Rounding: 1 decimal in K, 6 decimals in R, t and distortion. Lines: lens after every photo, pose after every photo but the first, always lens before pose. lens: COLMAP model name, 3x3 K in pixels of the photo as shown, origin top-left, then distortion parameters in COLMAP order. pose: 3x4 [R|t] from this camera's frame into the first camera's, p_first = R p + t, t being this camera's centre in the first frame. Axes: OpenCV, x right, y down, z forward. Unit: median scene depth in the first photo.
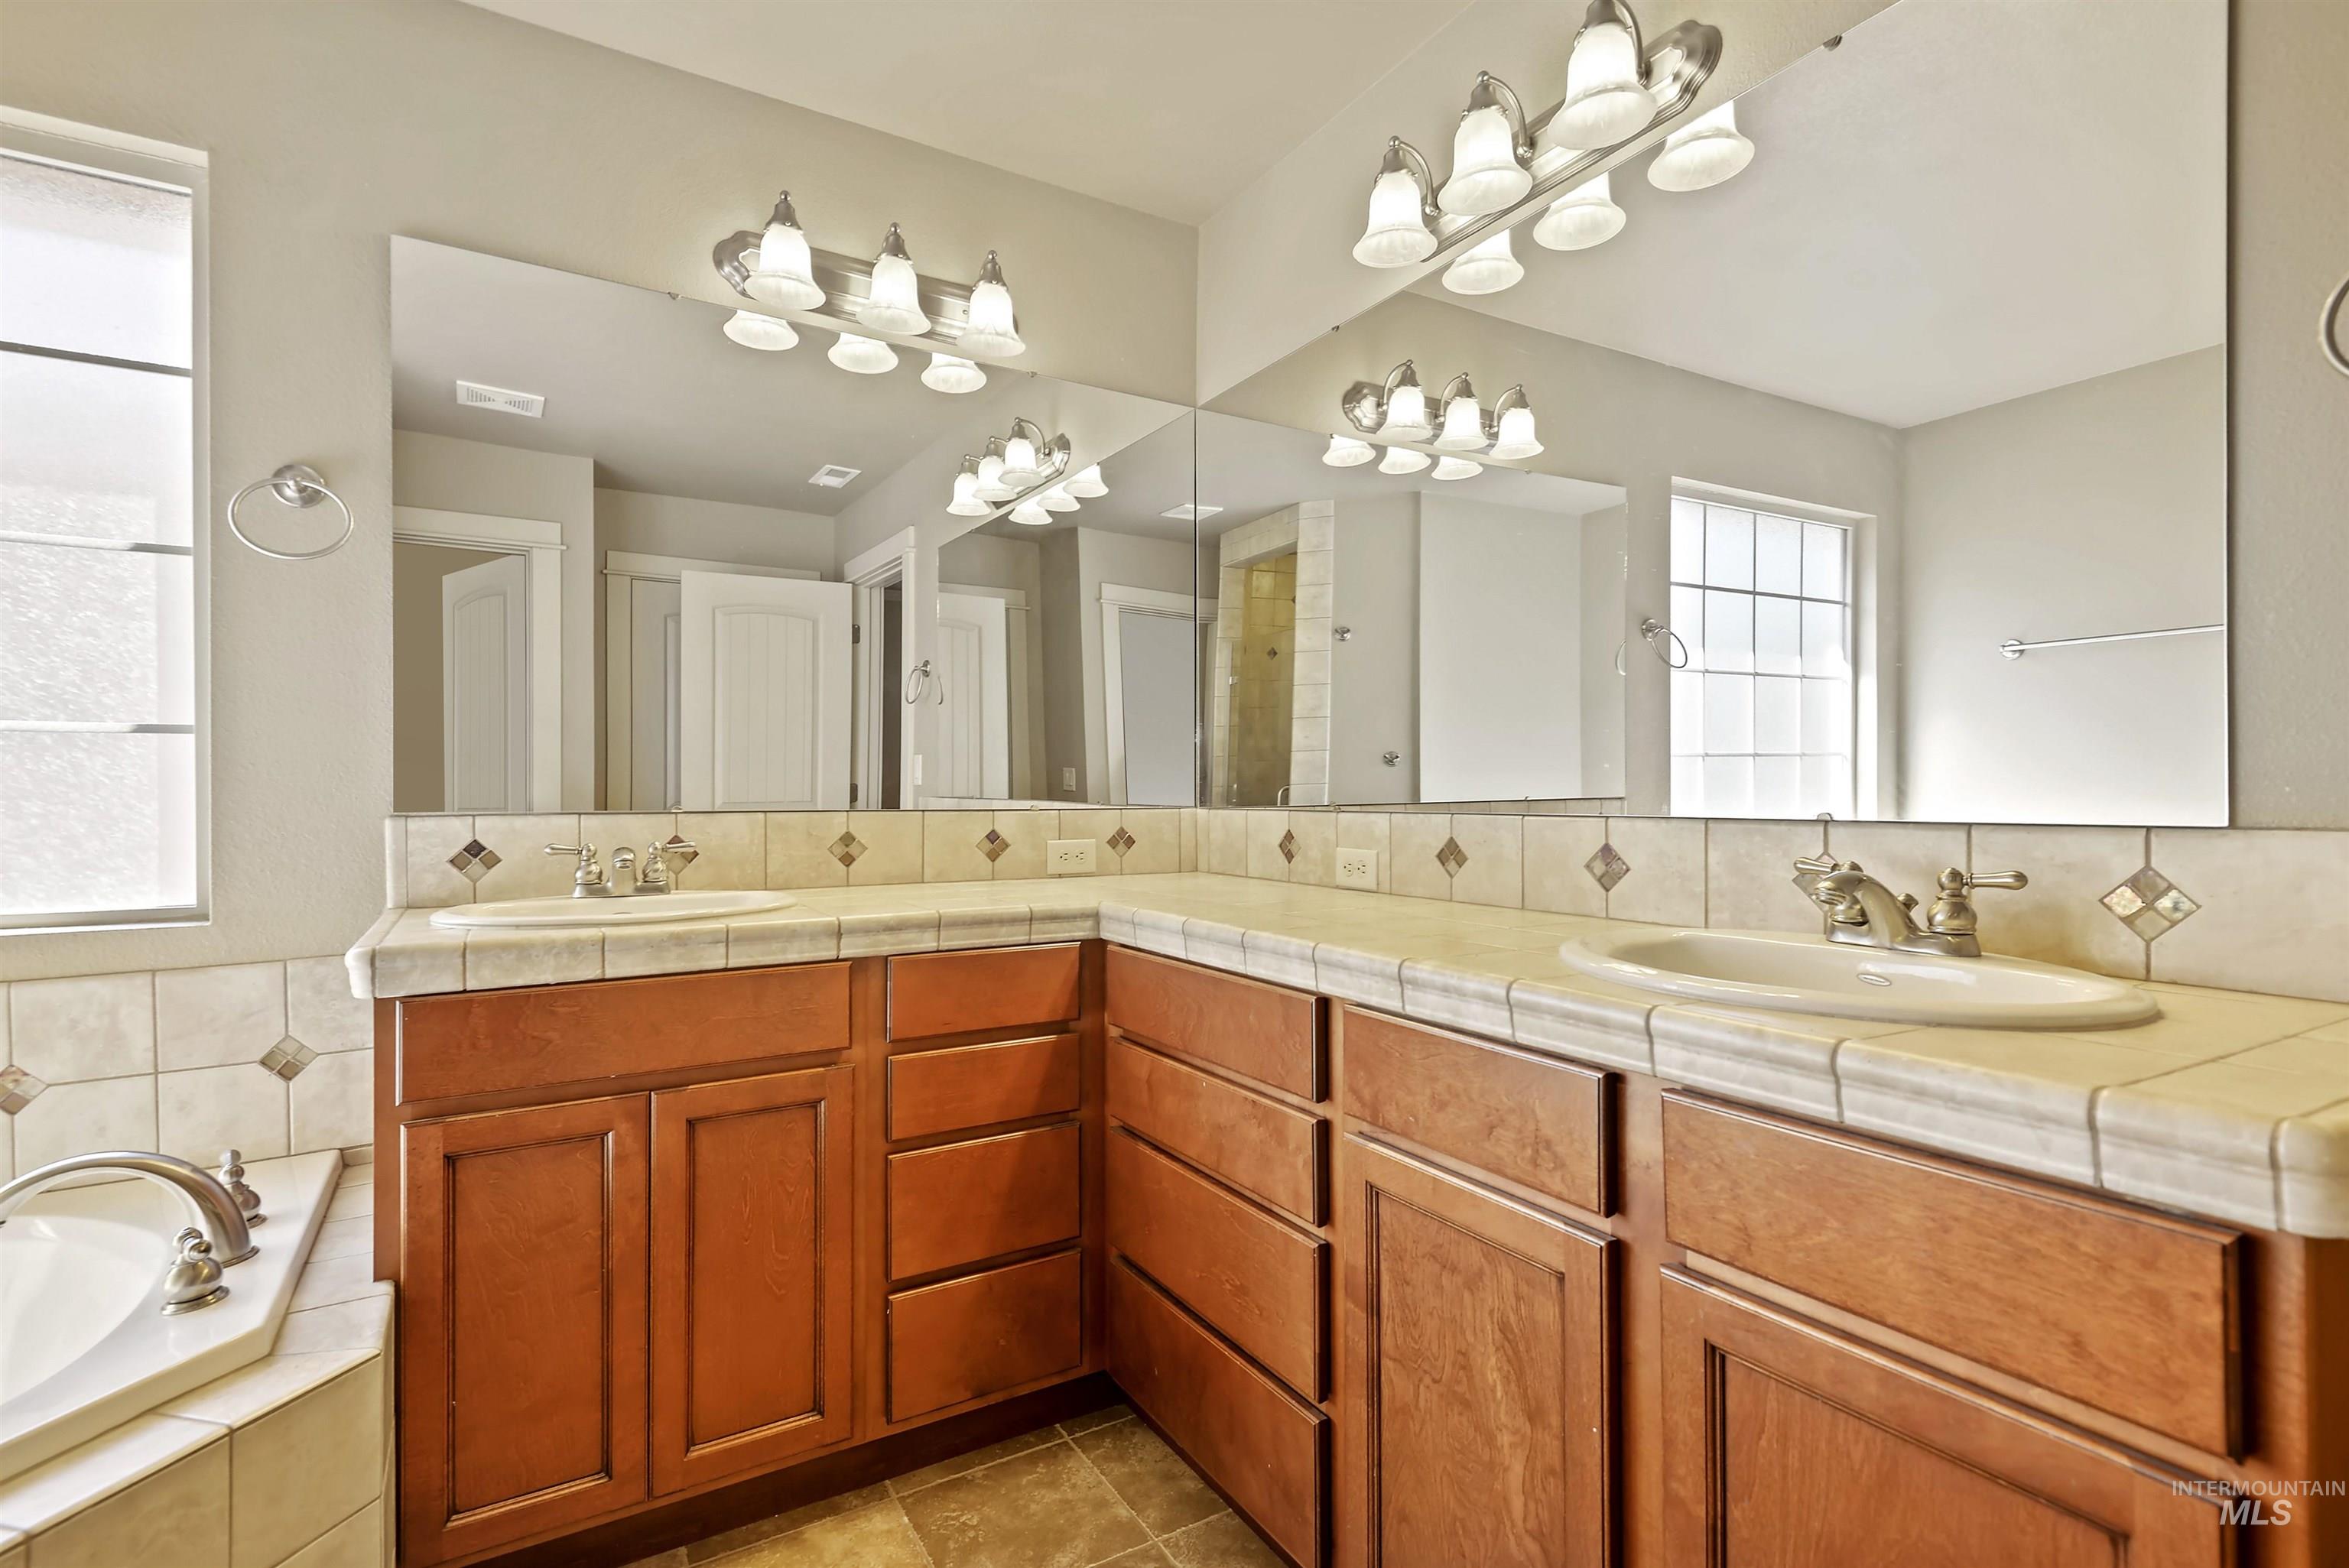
lens RADIAL K [[1077.4, 0, 1173.9], [0, 1077.4, 785.0], [0, 0, 1]] dist [0.005371, -0.003736]
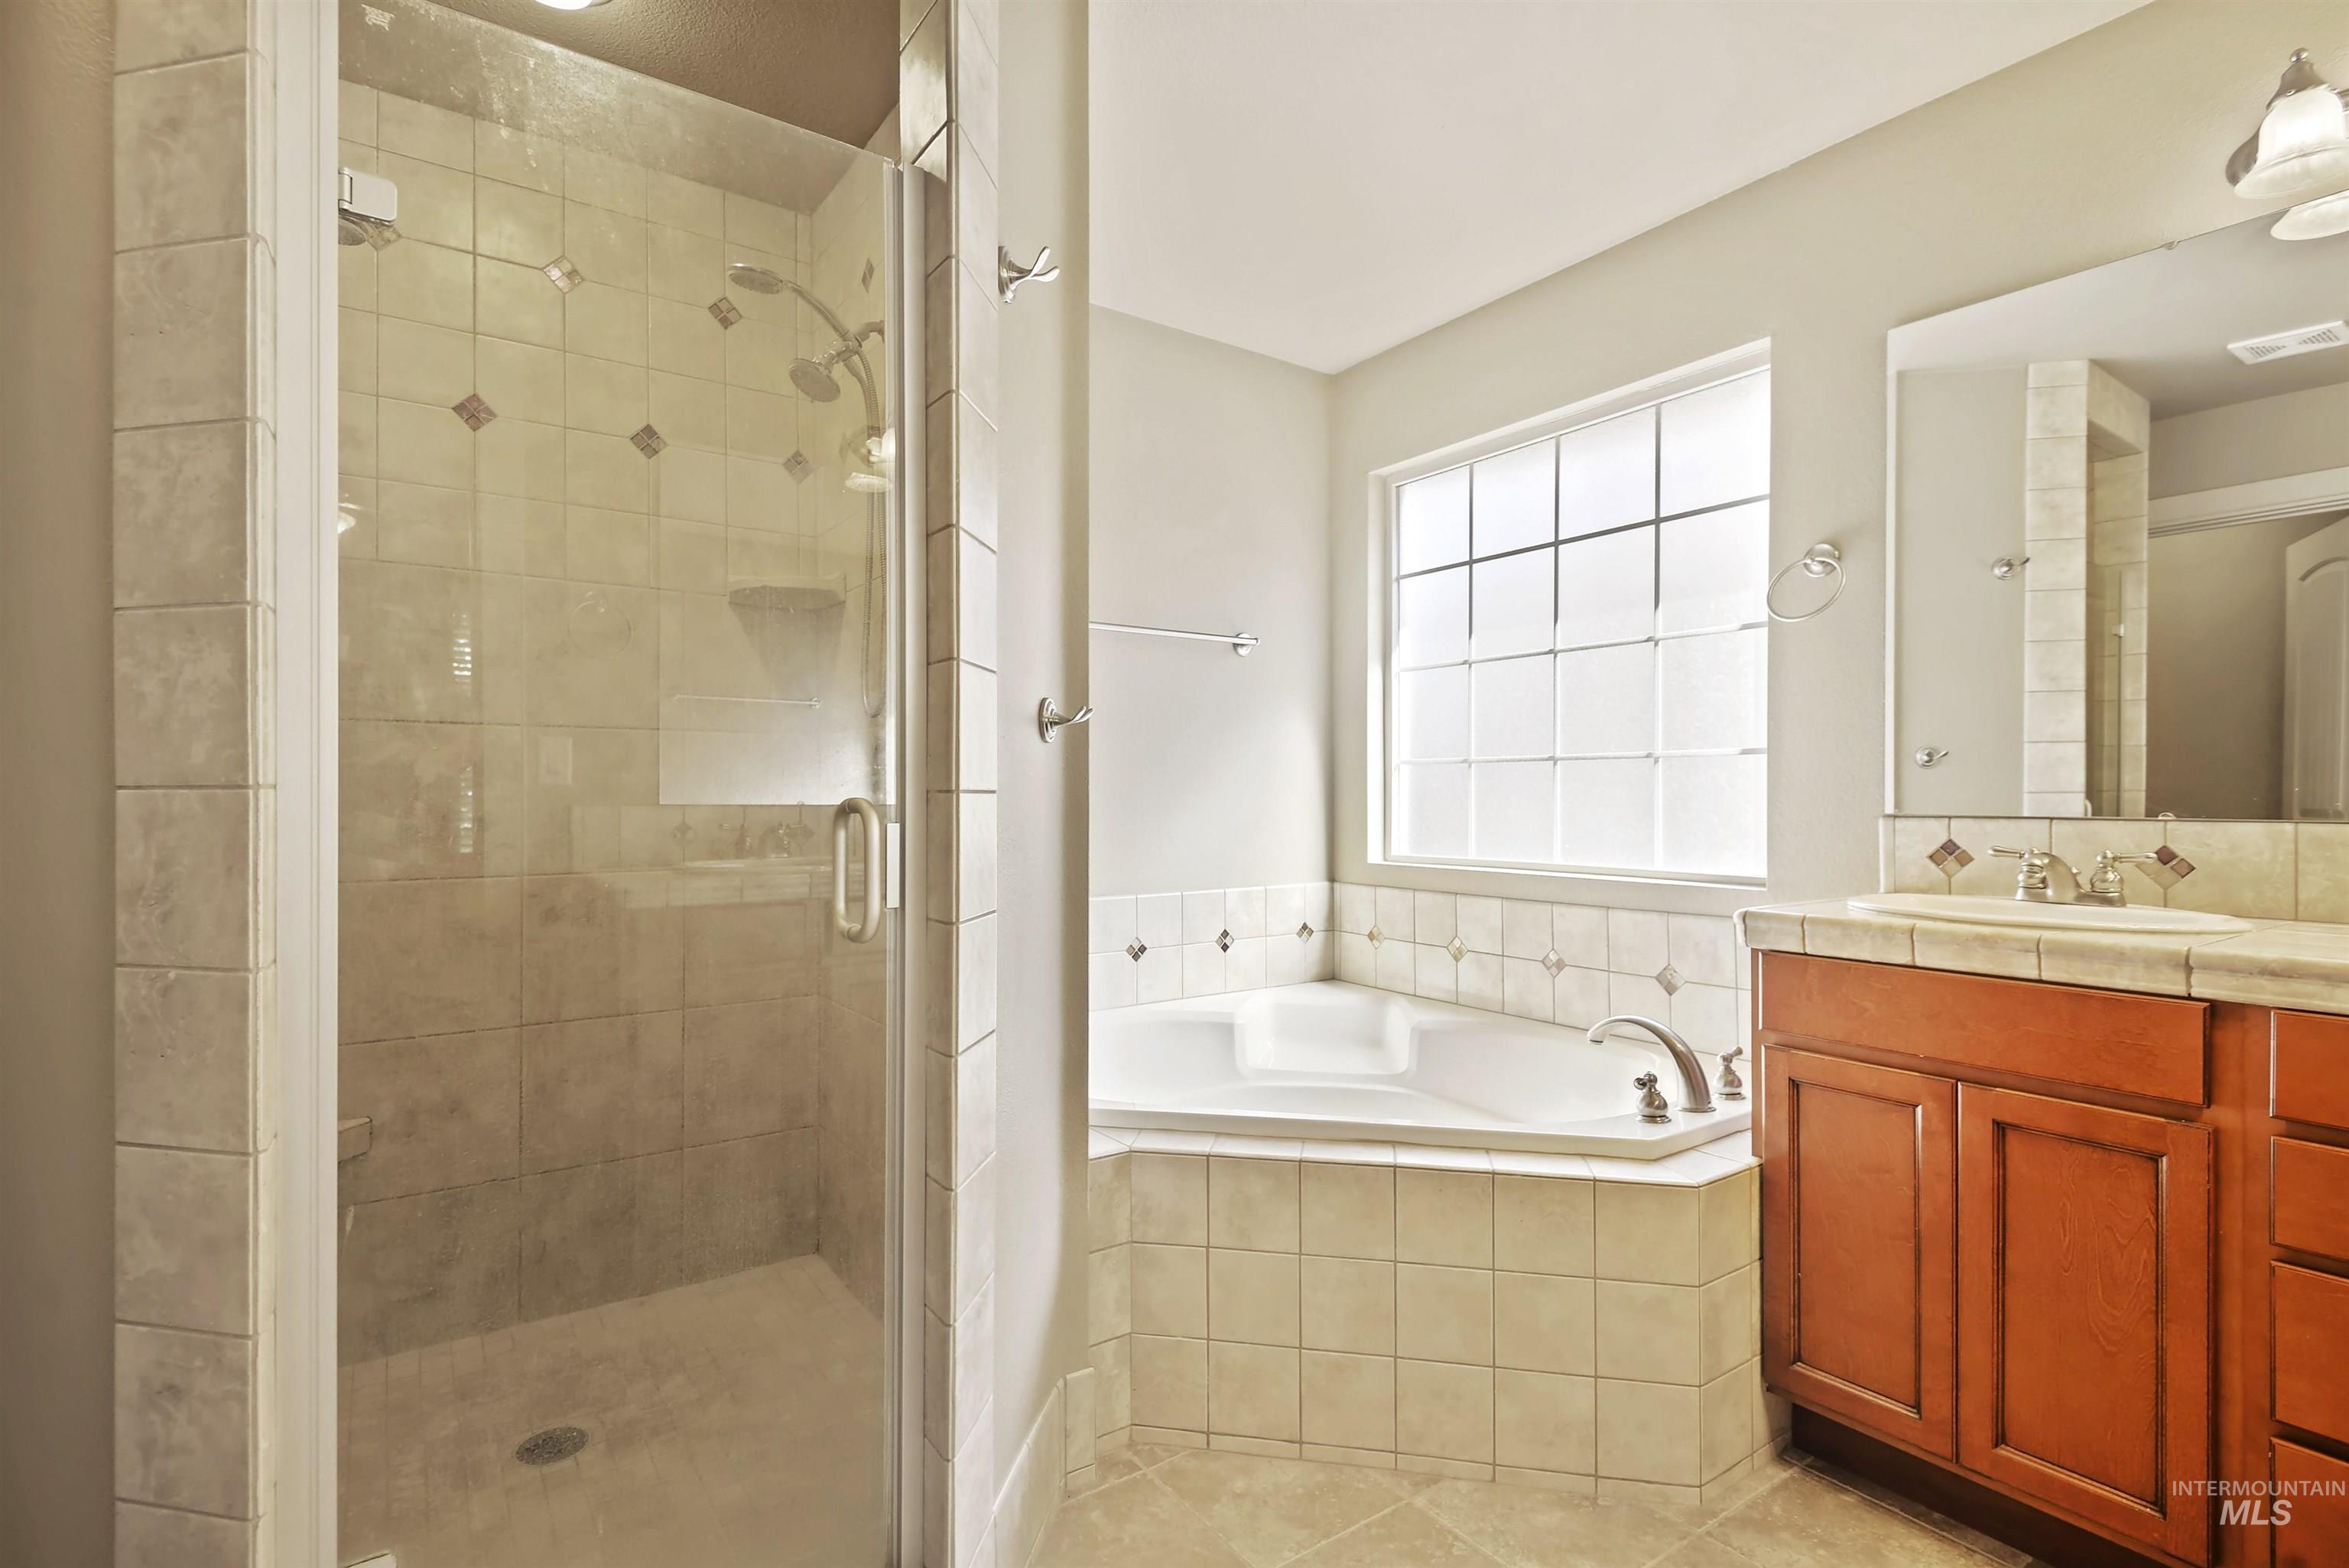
lens RADIAL K [[1103.2, 0, 1171.6], [0, 1103.2, 793.6], [0, 0, 1]] dist [-0.030372, -0.002624]
pose [[0.035040, 0.001012, -0.999385, 0.496600], [0.004665, 0.999988, 0.001177, -0.001527], [0.999375, -0.004704, 0.035035, 0.179714]]
